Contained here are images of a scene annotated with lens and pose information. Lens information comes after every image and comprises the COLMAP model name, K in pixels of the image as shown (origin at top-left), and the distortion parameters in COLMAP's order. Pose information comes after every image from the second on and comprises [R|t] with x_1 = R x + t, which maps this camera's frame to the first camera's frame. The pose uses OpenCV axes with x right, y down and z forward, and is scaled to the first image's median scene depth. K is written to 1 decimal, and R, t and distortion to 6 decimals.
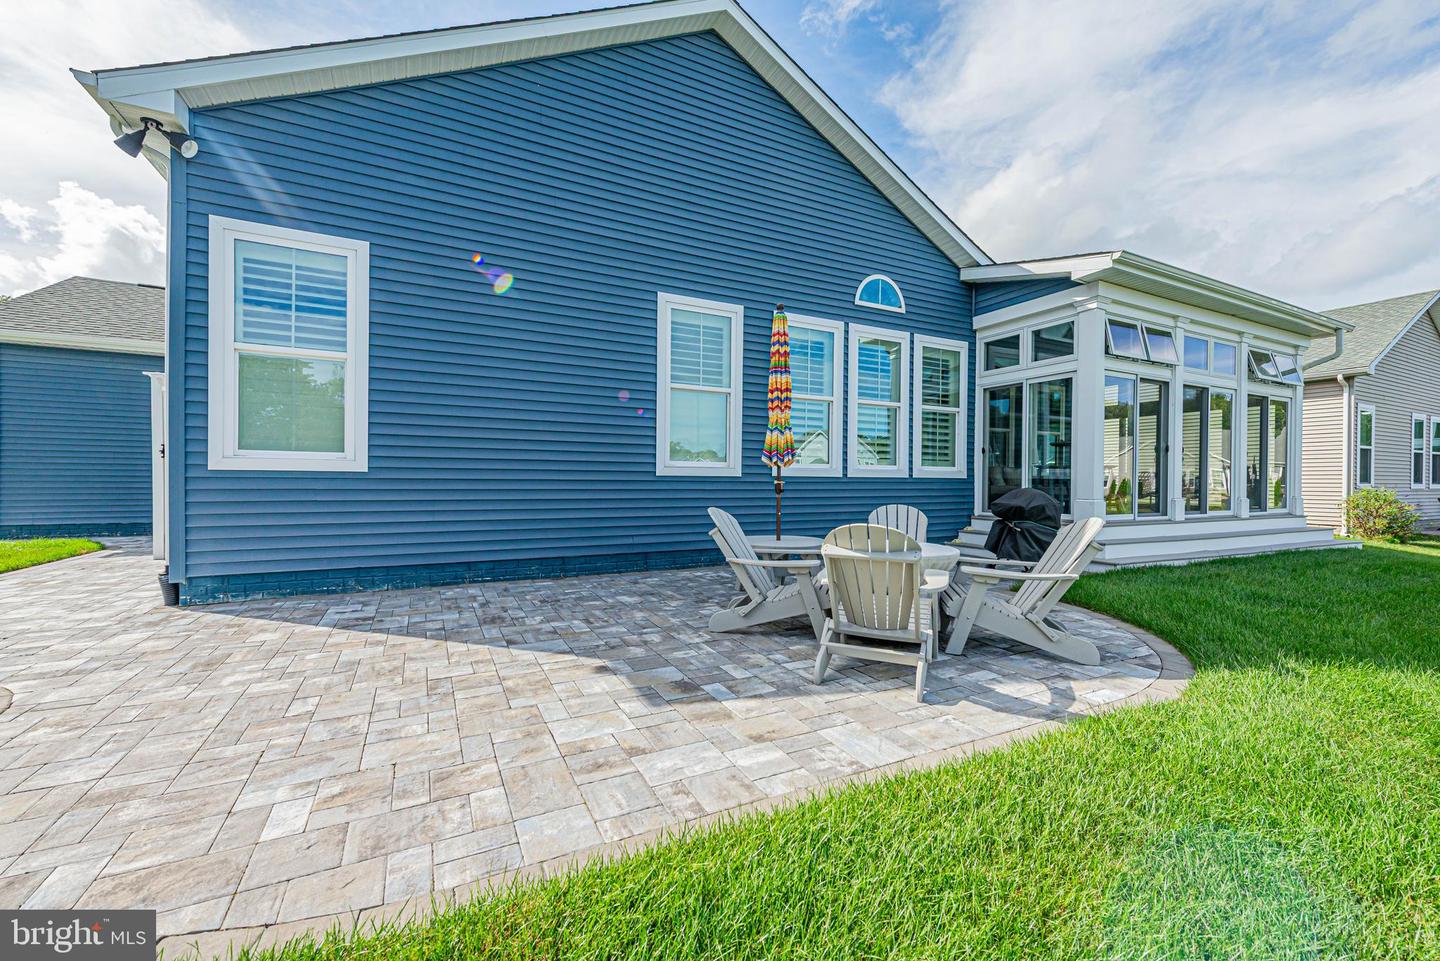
lens RADIAL K [[580.9, 0, 720.7], [0, 580.9, 481.9], [0, 0, 1]] dist [0.007229, -0.000963]
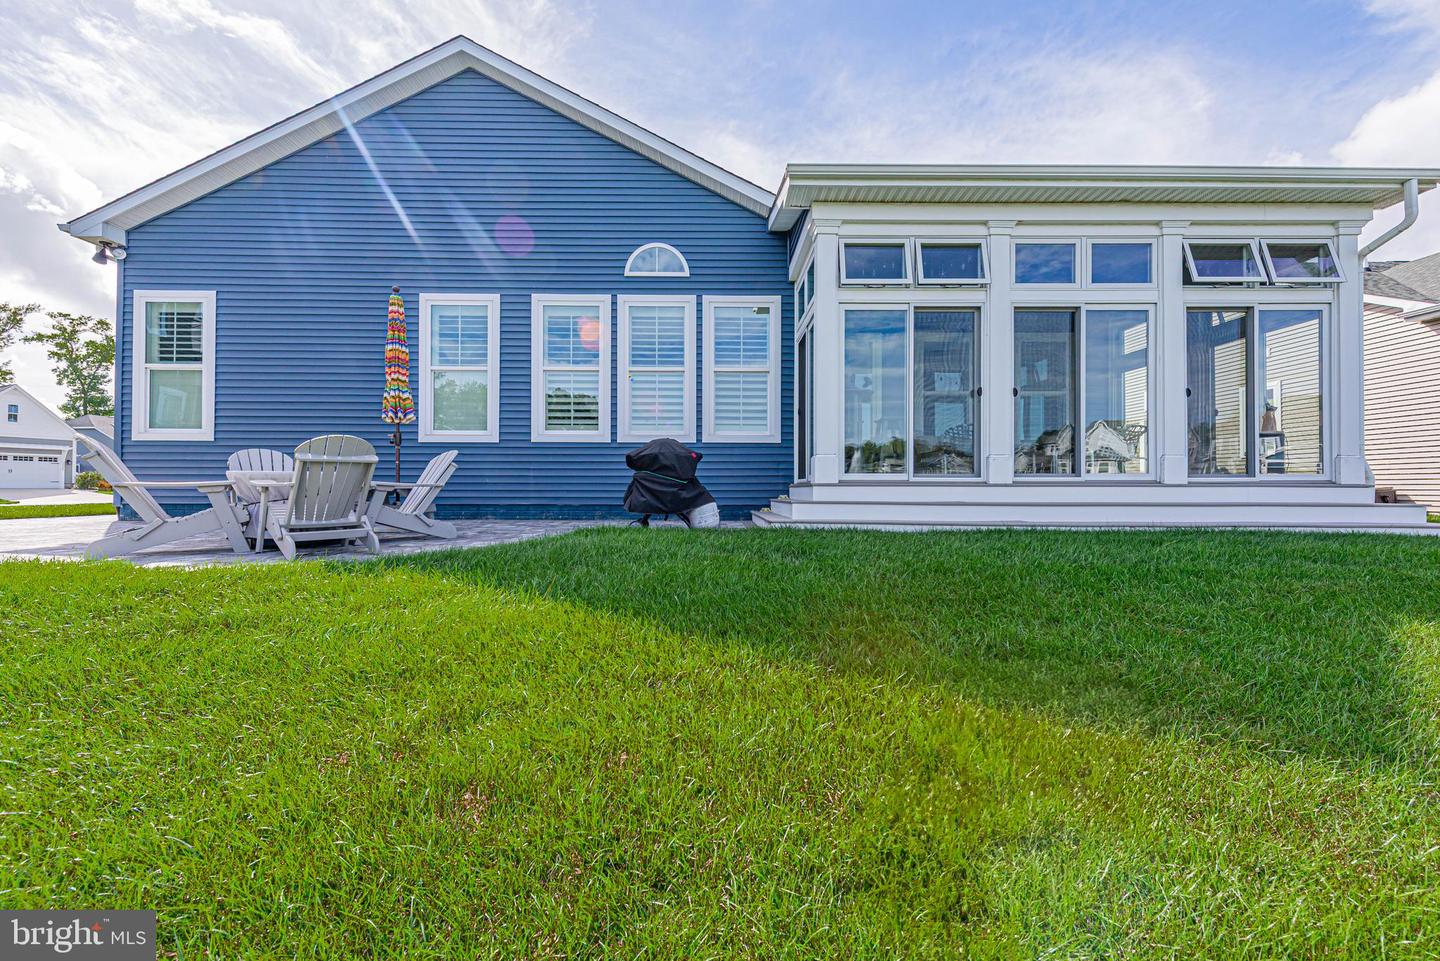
lens RADIAL K [[580.9, 0, 722.4], [0, 580.9, 480.5], [0, 0, 1]] dist [0.007229, -0.000963]
pose [[0.893938, -0.011322, -0.448047, 0.861739], [0.003449, 0.999825, -0.018383, 0.080722], [0.448177, 0.014888, 0.893821, 0.158334]]
